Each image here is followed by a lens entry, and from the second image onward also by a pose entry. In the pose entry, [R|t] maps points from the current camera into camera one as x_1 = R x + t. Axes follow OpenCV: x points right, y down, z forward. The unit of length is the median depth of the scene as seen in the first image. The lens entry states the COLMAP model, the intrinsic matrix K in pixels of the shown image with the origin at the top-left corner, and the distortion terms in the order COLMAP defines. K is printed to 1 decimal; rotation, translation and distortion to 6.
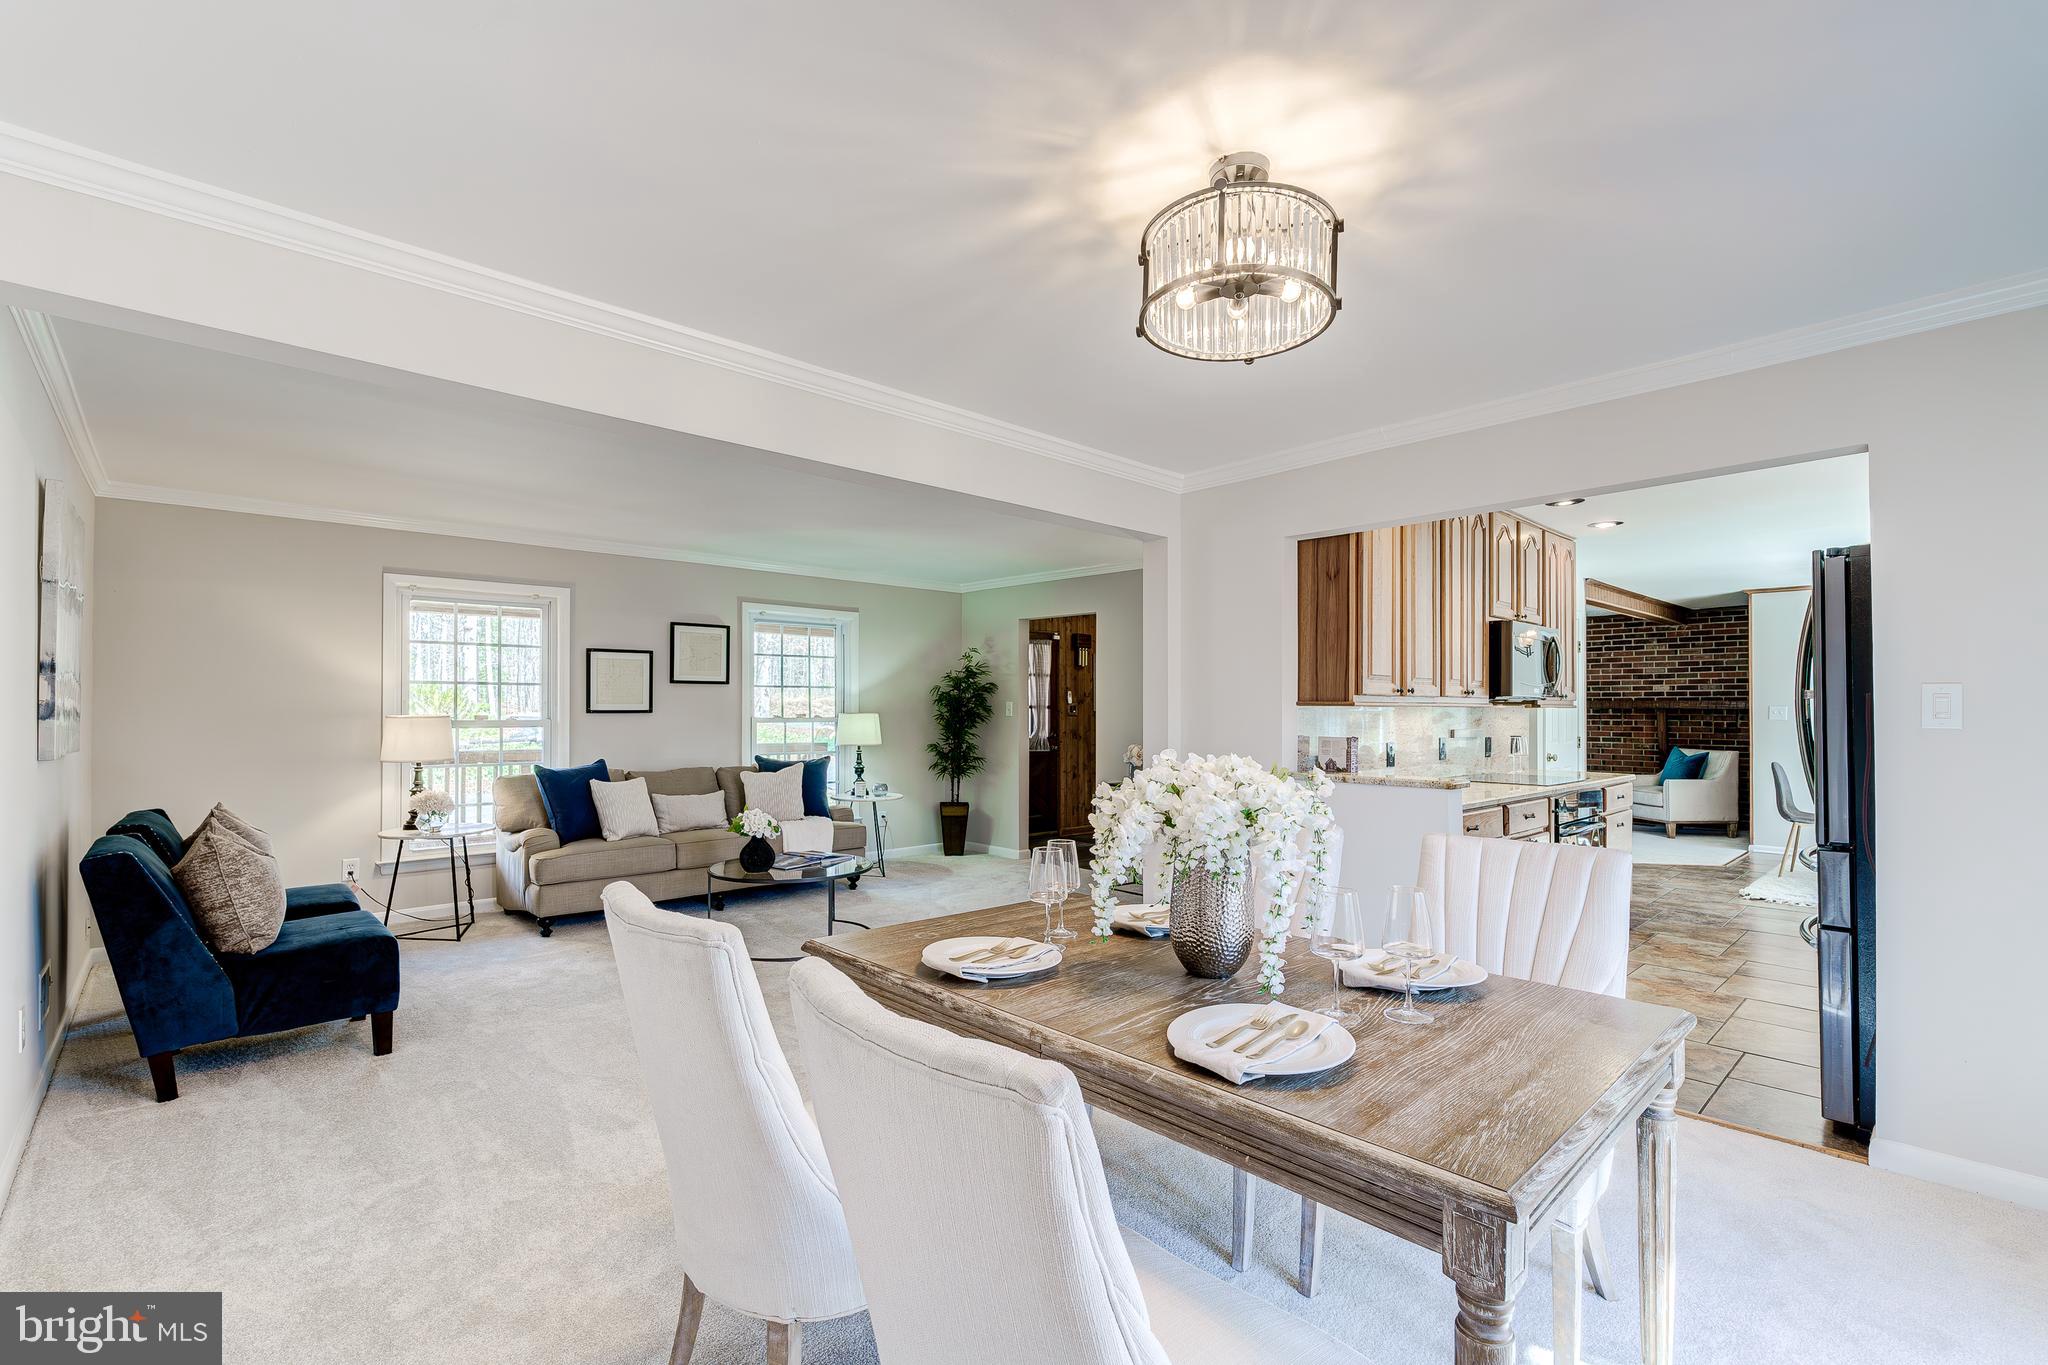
lens RADIAL K [[925.6, 0, 1022.6], [0, 925.6, 691.5], [0, 0, 1]] dist [-0.008644, 0.001763]
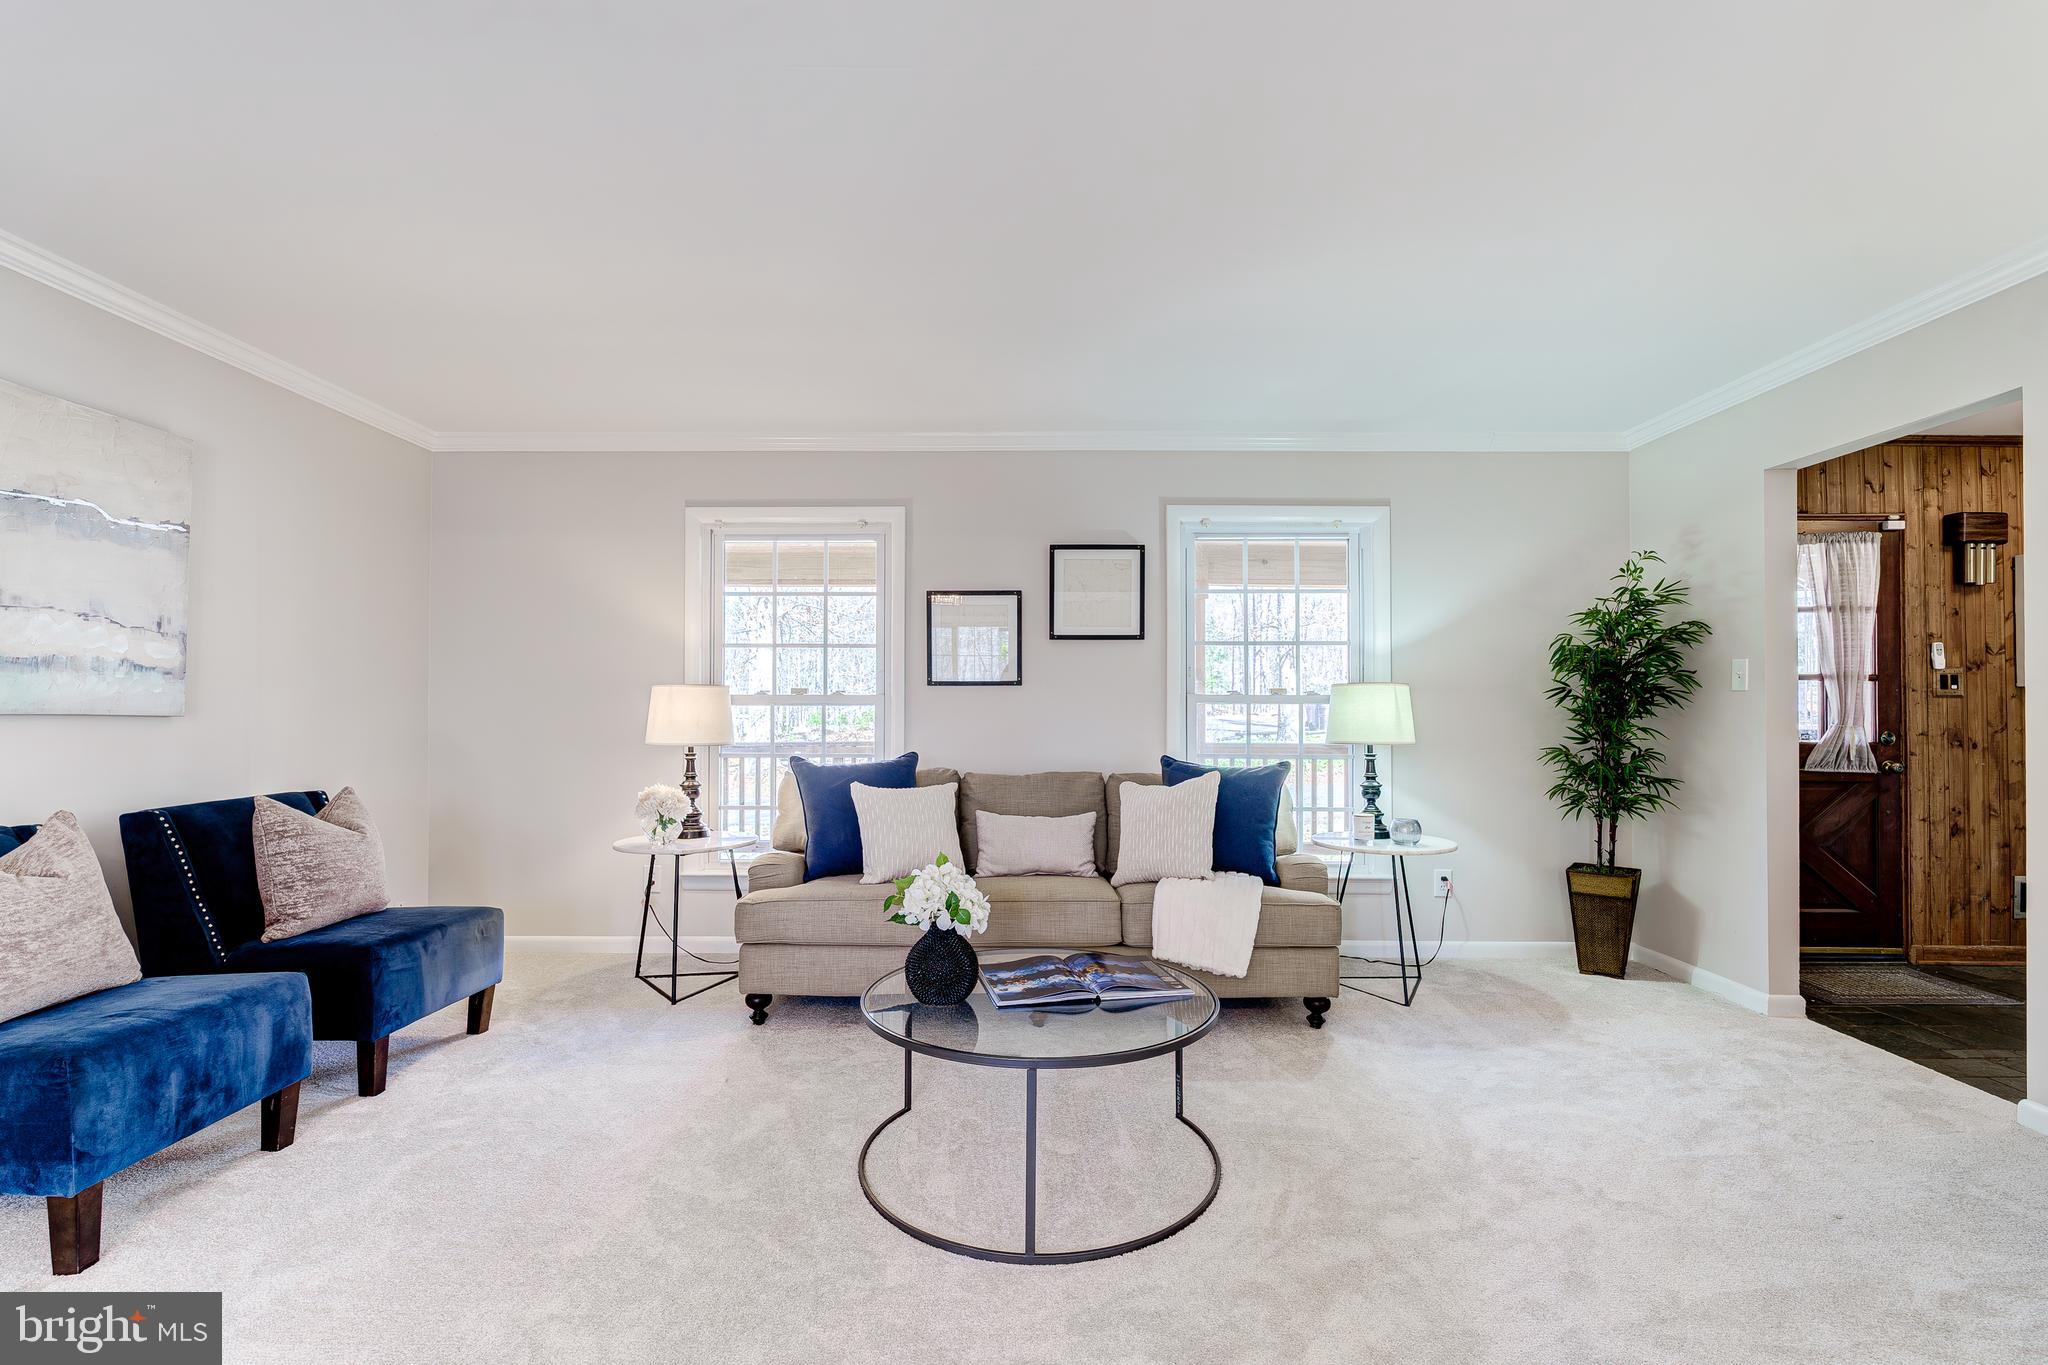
lens RADIAL K [[925.6, 0, 988.6], [0, 925.6, 696.8], [0, 0, 1]] dist [-0.008644, 0.001763]
pose [[0.721114, -0.007737, -0.692773, 0.031744], [0.010006, 0.999950, -0.000752, 0.025921], [0.692744, -0.006390, 0.721155, 0.417525]]
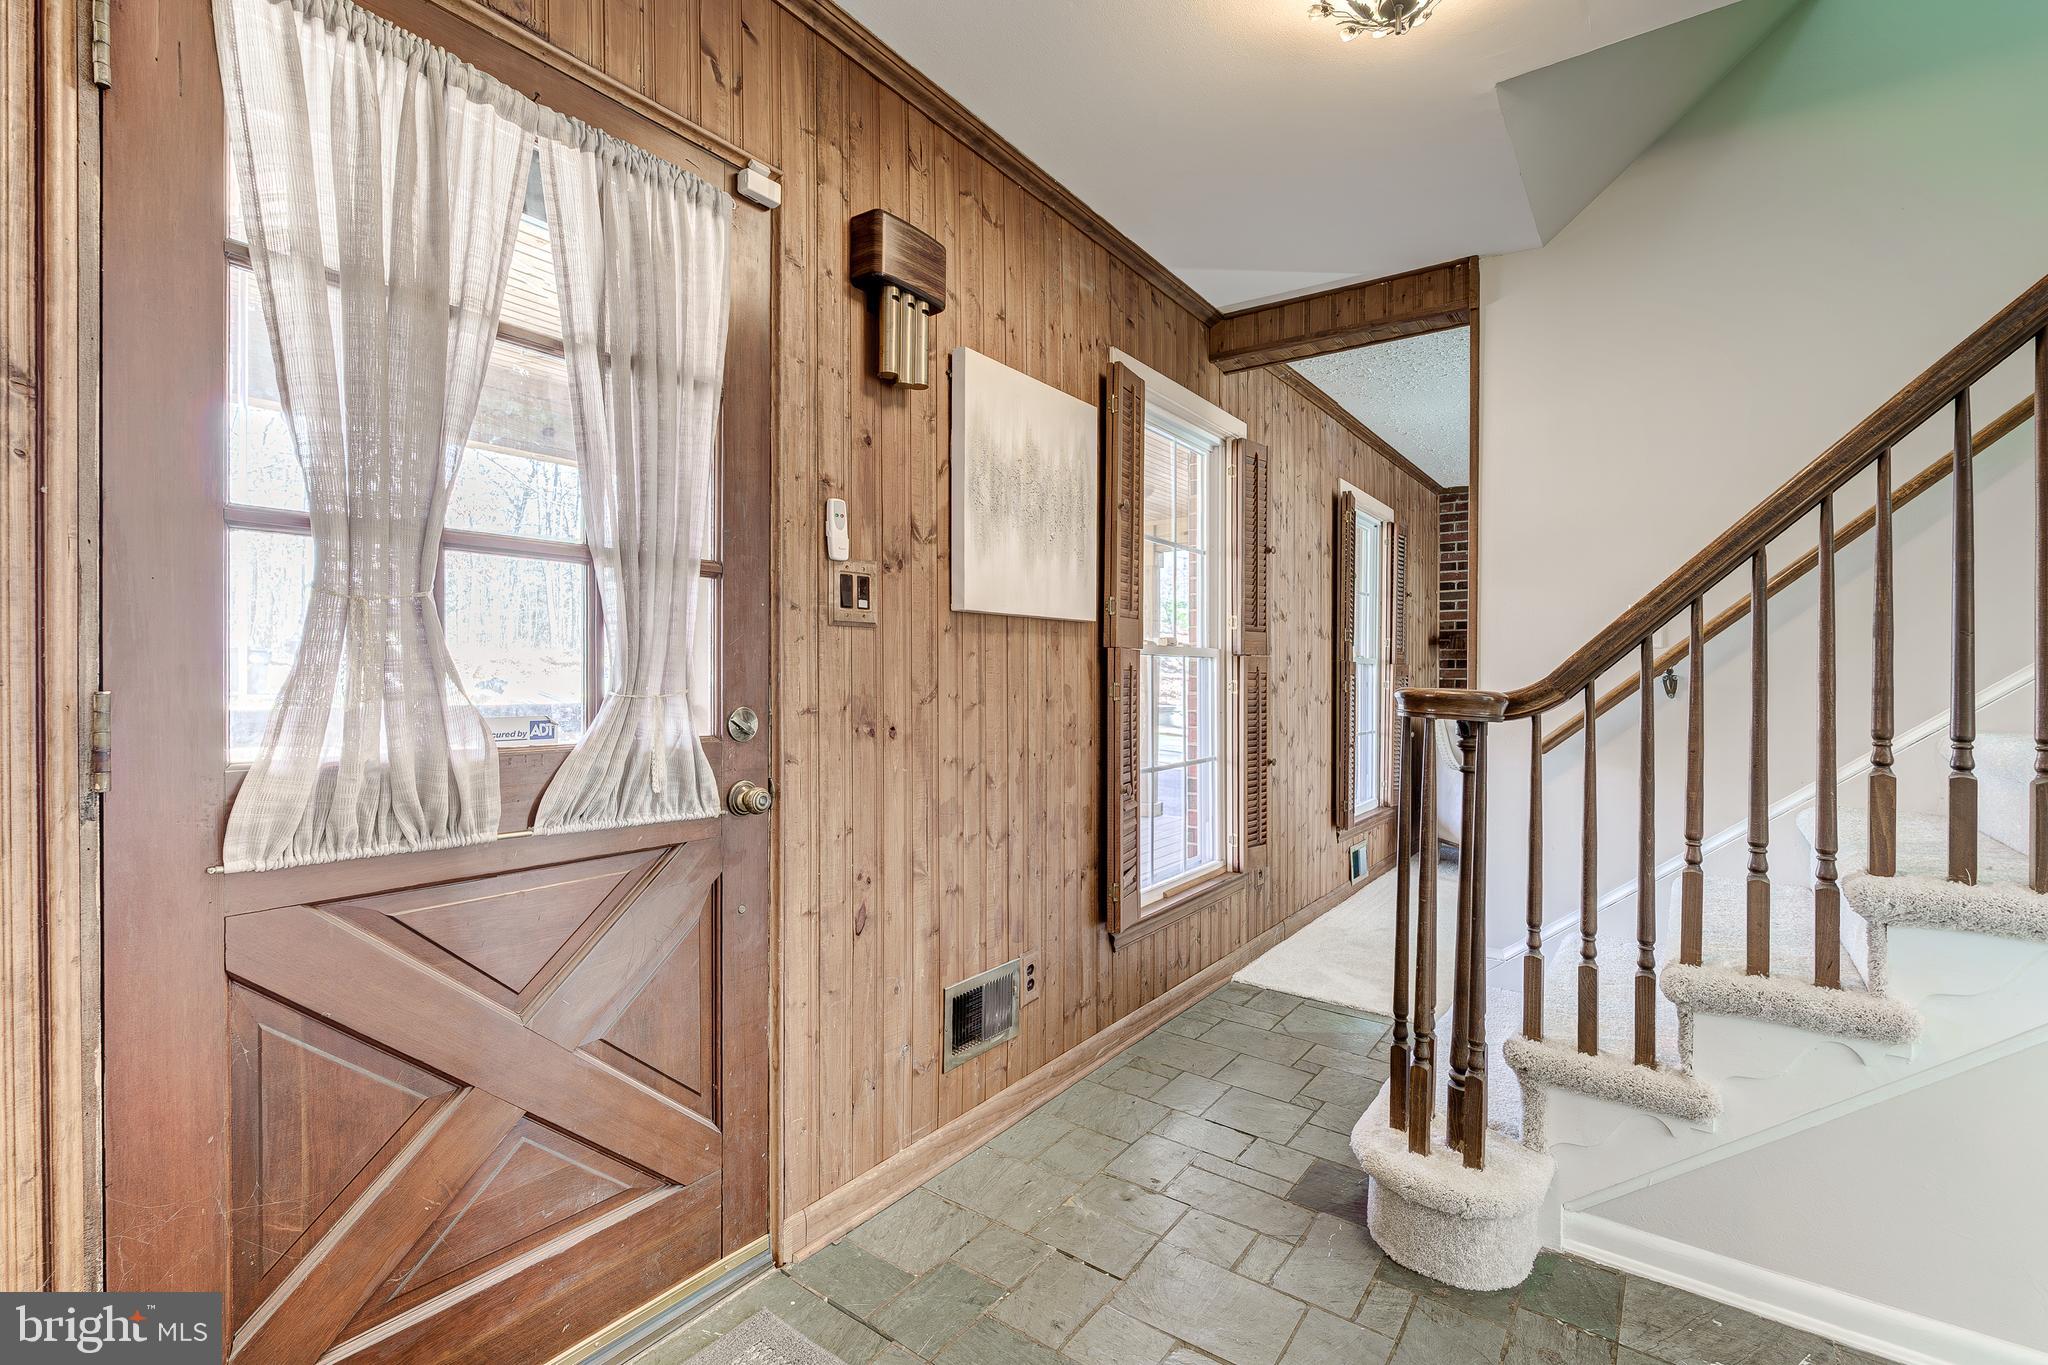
lens RADIAL K [[925.6, 0, 1028.9], [0, 925.6, 677.5], [0, 0, 1]] dist [-0.008644, 0.001763]
pose [[0.977641, 0.001704, 0.210275, 0.057642], [-0.006870, 0.999692, 0.023842, 0.038424], [-0.210169, -0.024753, 0.977352, 0.934744]]
